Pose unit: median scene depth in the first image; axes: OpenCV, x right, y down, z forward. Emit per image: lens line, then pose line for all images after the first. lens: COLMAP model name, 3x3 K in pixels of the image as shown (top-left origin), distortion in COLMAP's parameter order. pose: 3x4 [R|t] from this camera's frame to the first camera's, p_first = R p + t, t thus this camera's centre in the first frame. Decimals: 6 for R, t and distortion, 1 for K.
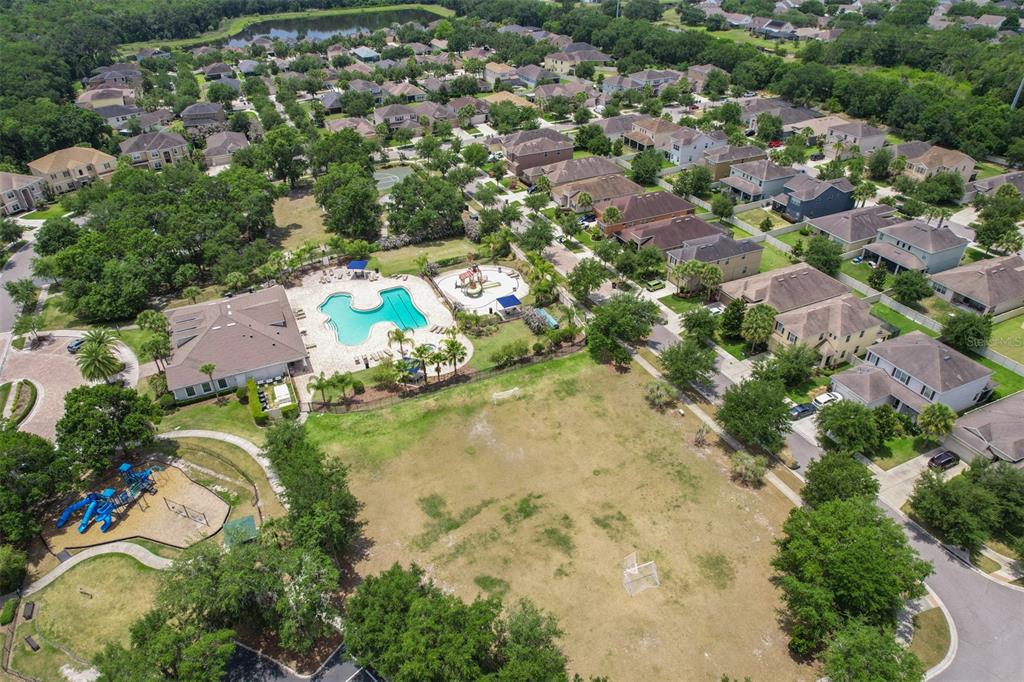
lens RADIAL K [[649.2, 0, 507.4], [0, 649.2, 338.7], [0, 0, 1]] dist [-0.066008, 0.050466]
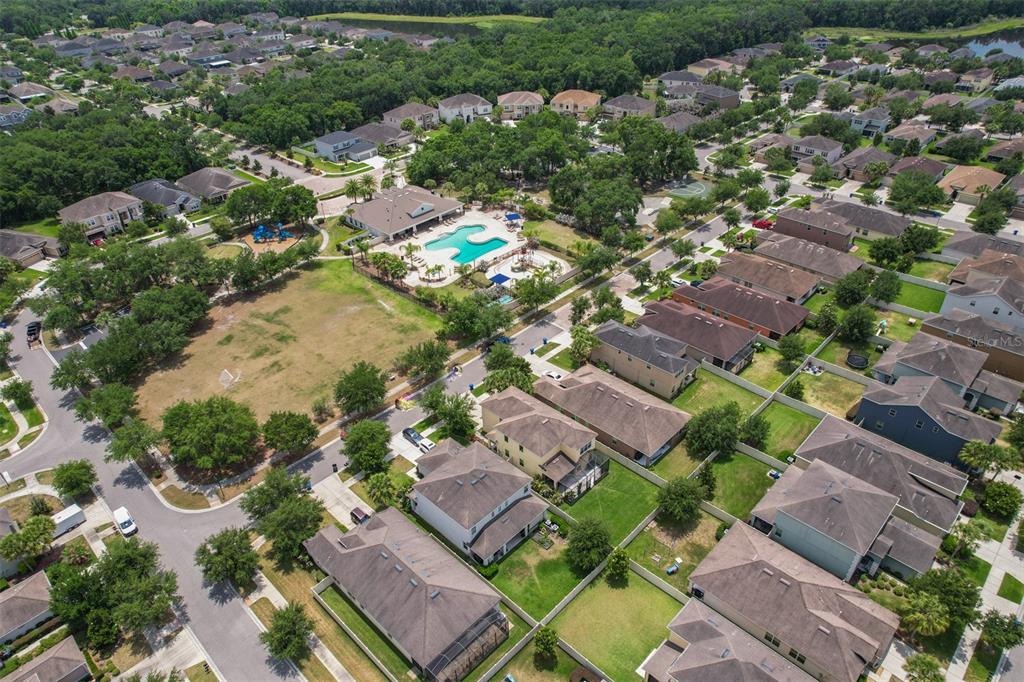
lens RADIAL K [[649.2, 0, 508.9], [0, 649.2, 342.7], [0, 0, 1]] dist [-0.066008, 0.050466]
pose [[0.377877, 0.531356, -0.758201, 0.927310], [-0.498628, 0.806807, 0.316910, -0.330207], [0.780115, 0.258307, 0.569823, 0.320095]]
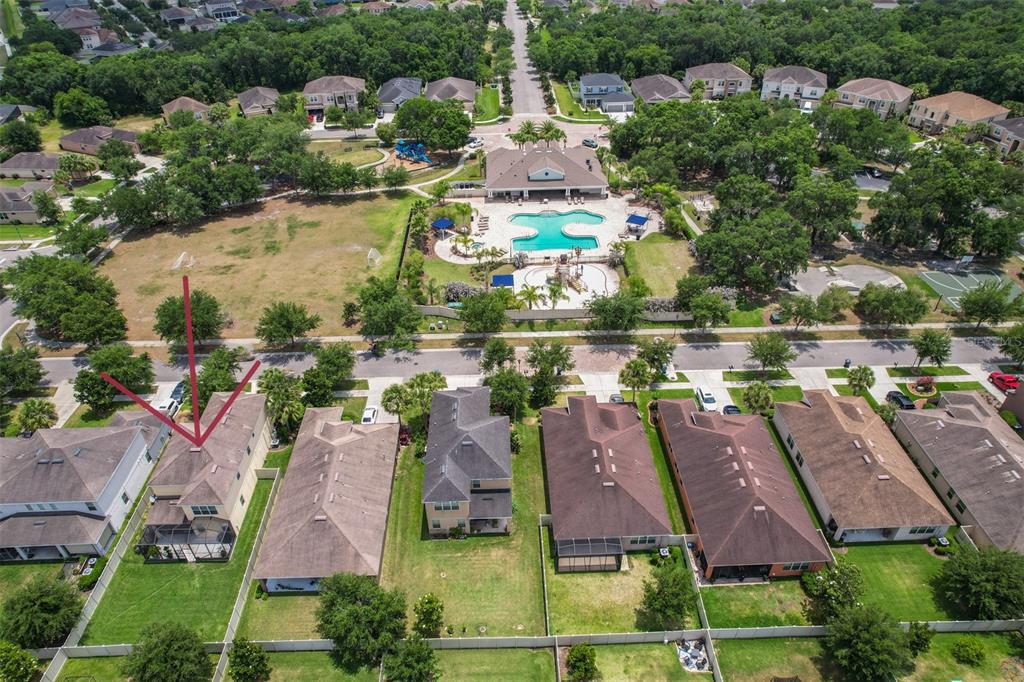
lens RADIAL K [[649.2, 0, 509.3], [0, 649.2, 340.8], [0, 0, 1]] dist [-0.066008, 0.050466]
pose [[-0.369849, 0.576639, -0.728491, 0.674525], [-0.496174, 0.540327, 0.679601, -0.600164], [0.785508, 0.612809, 0.086273, 0.905302]]
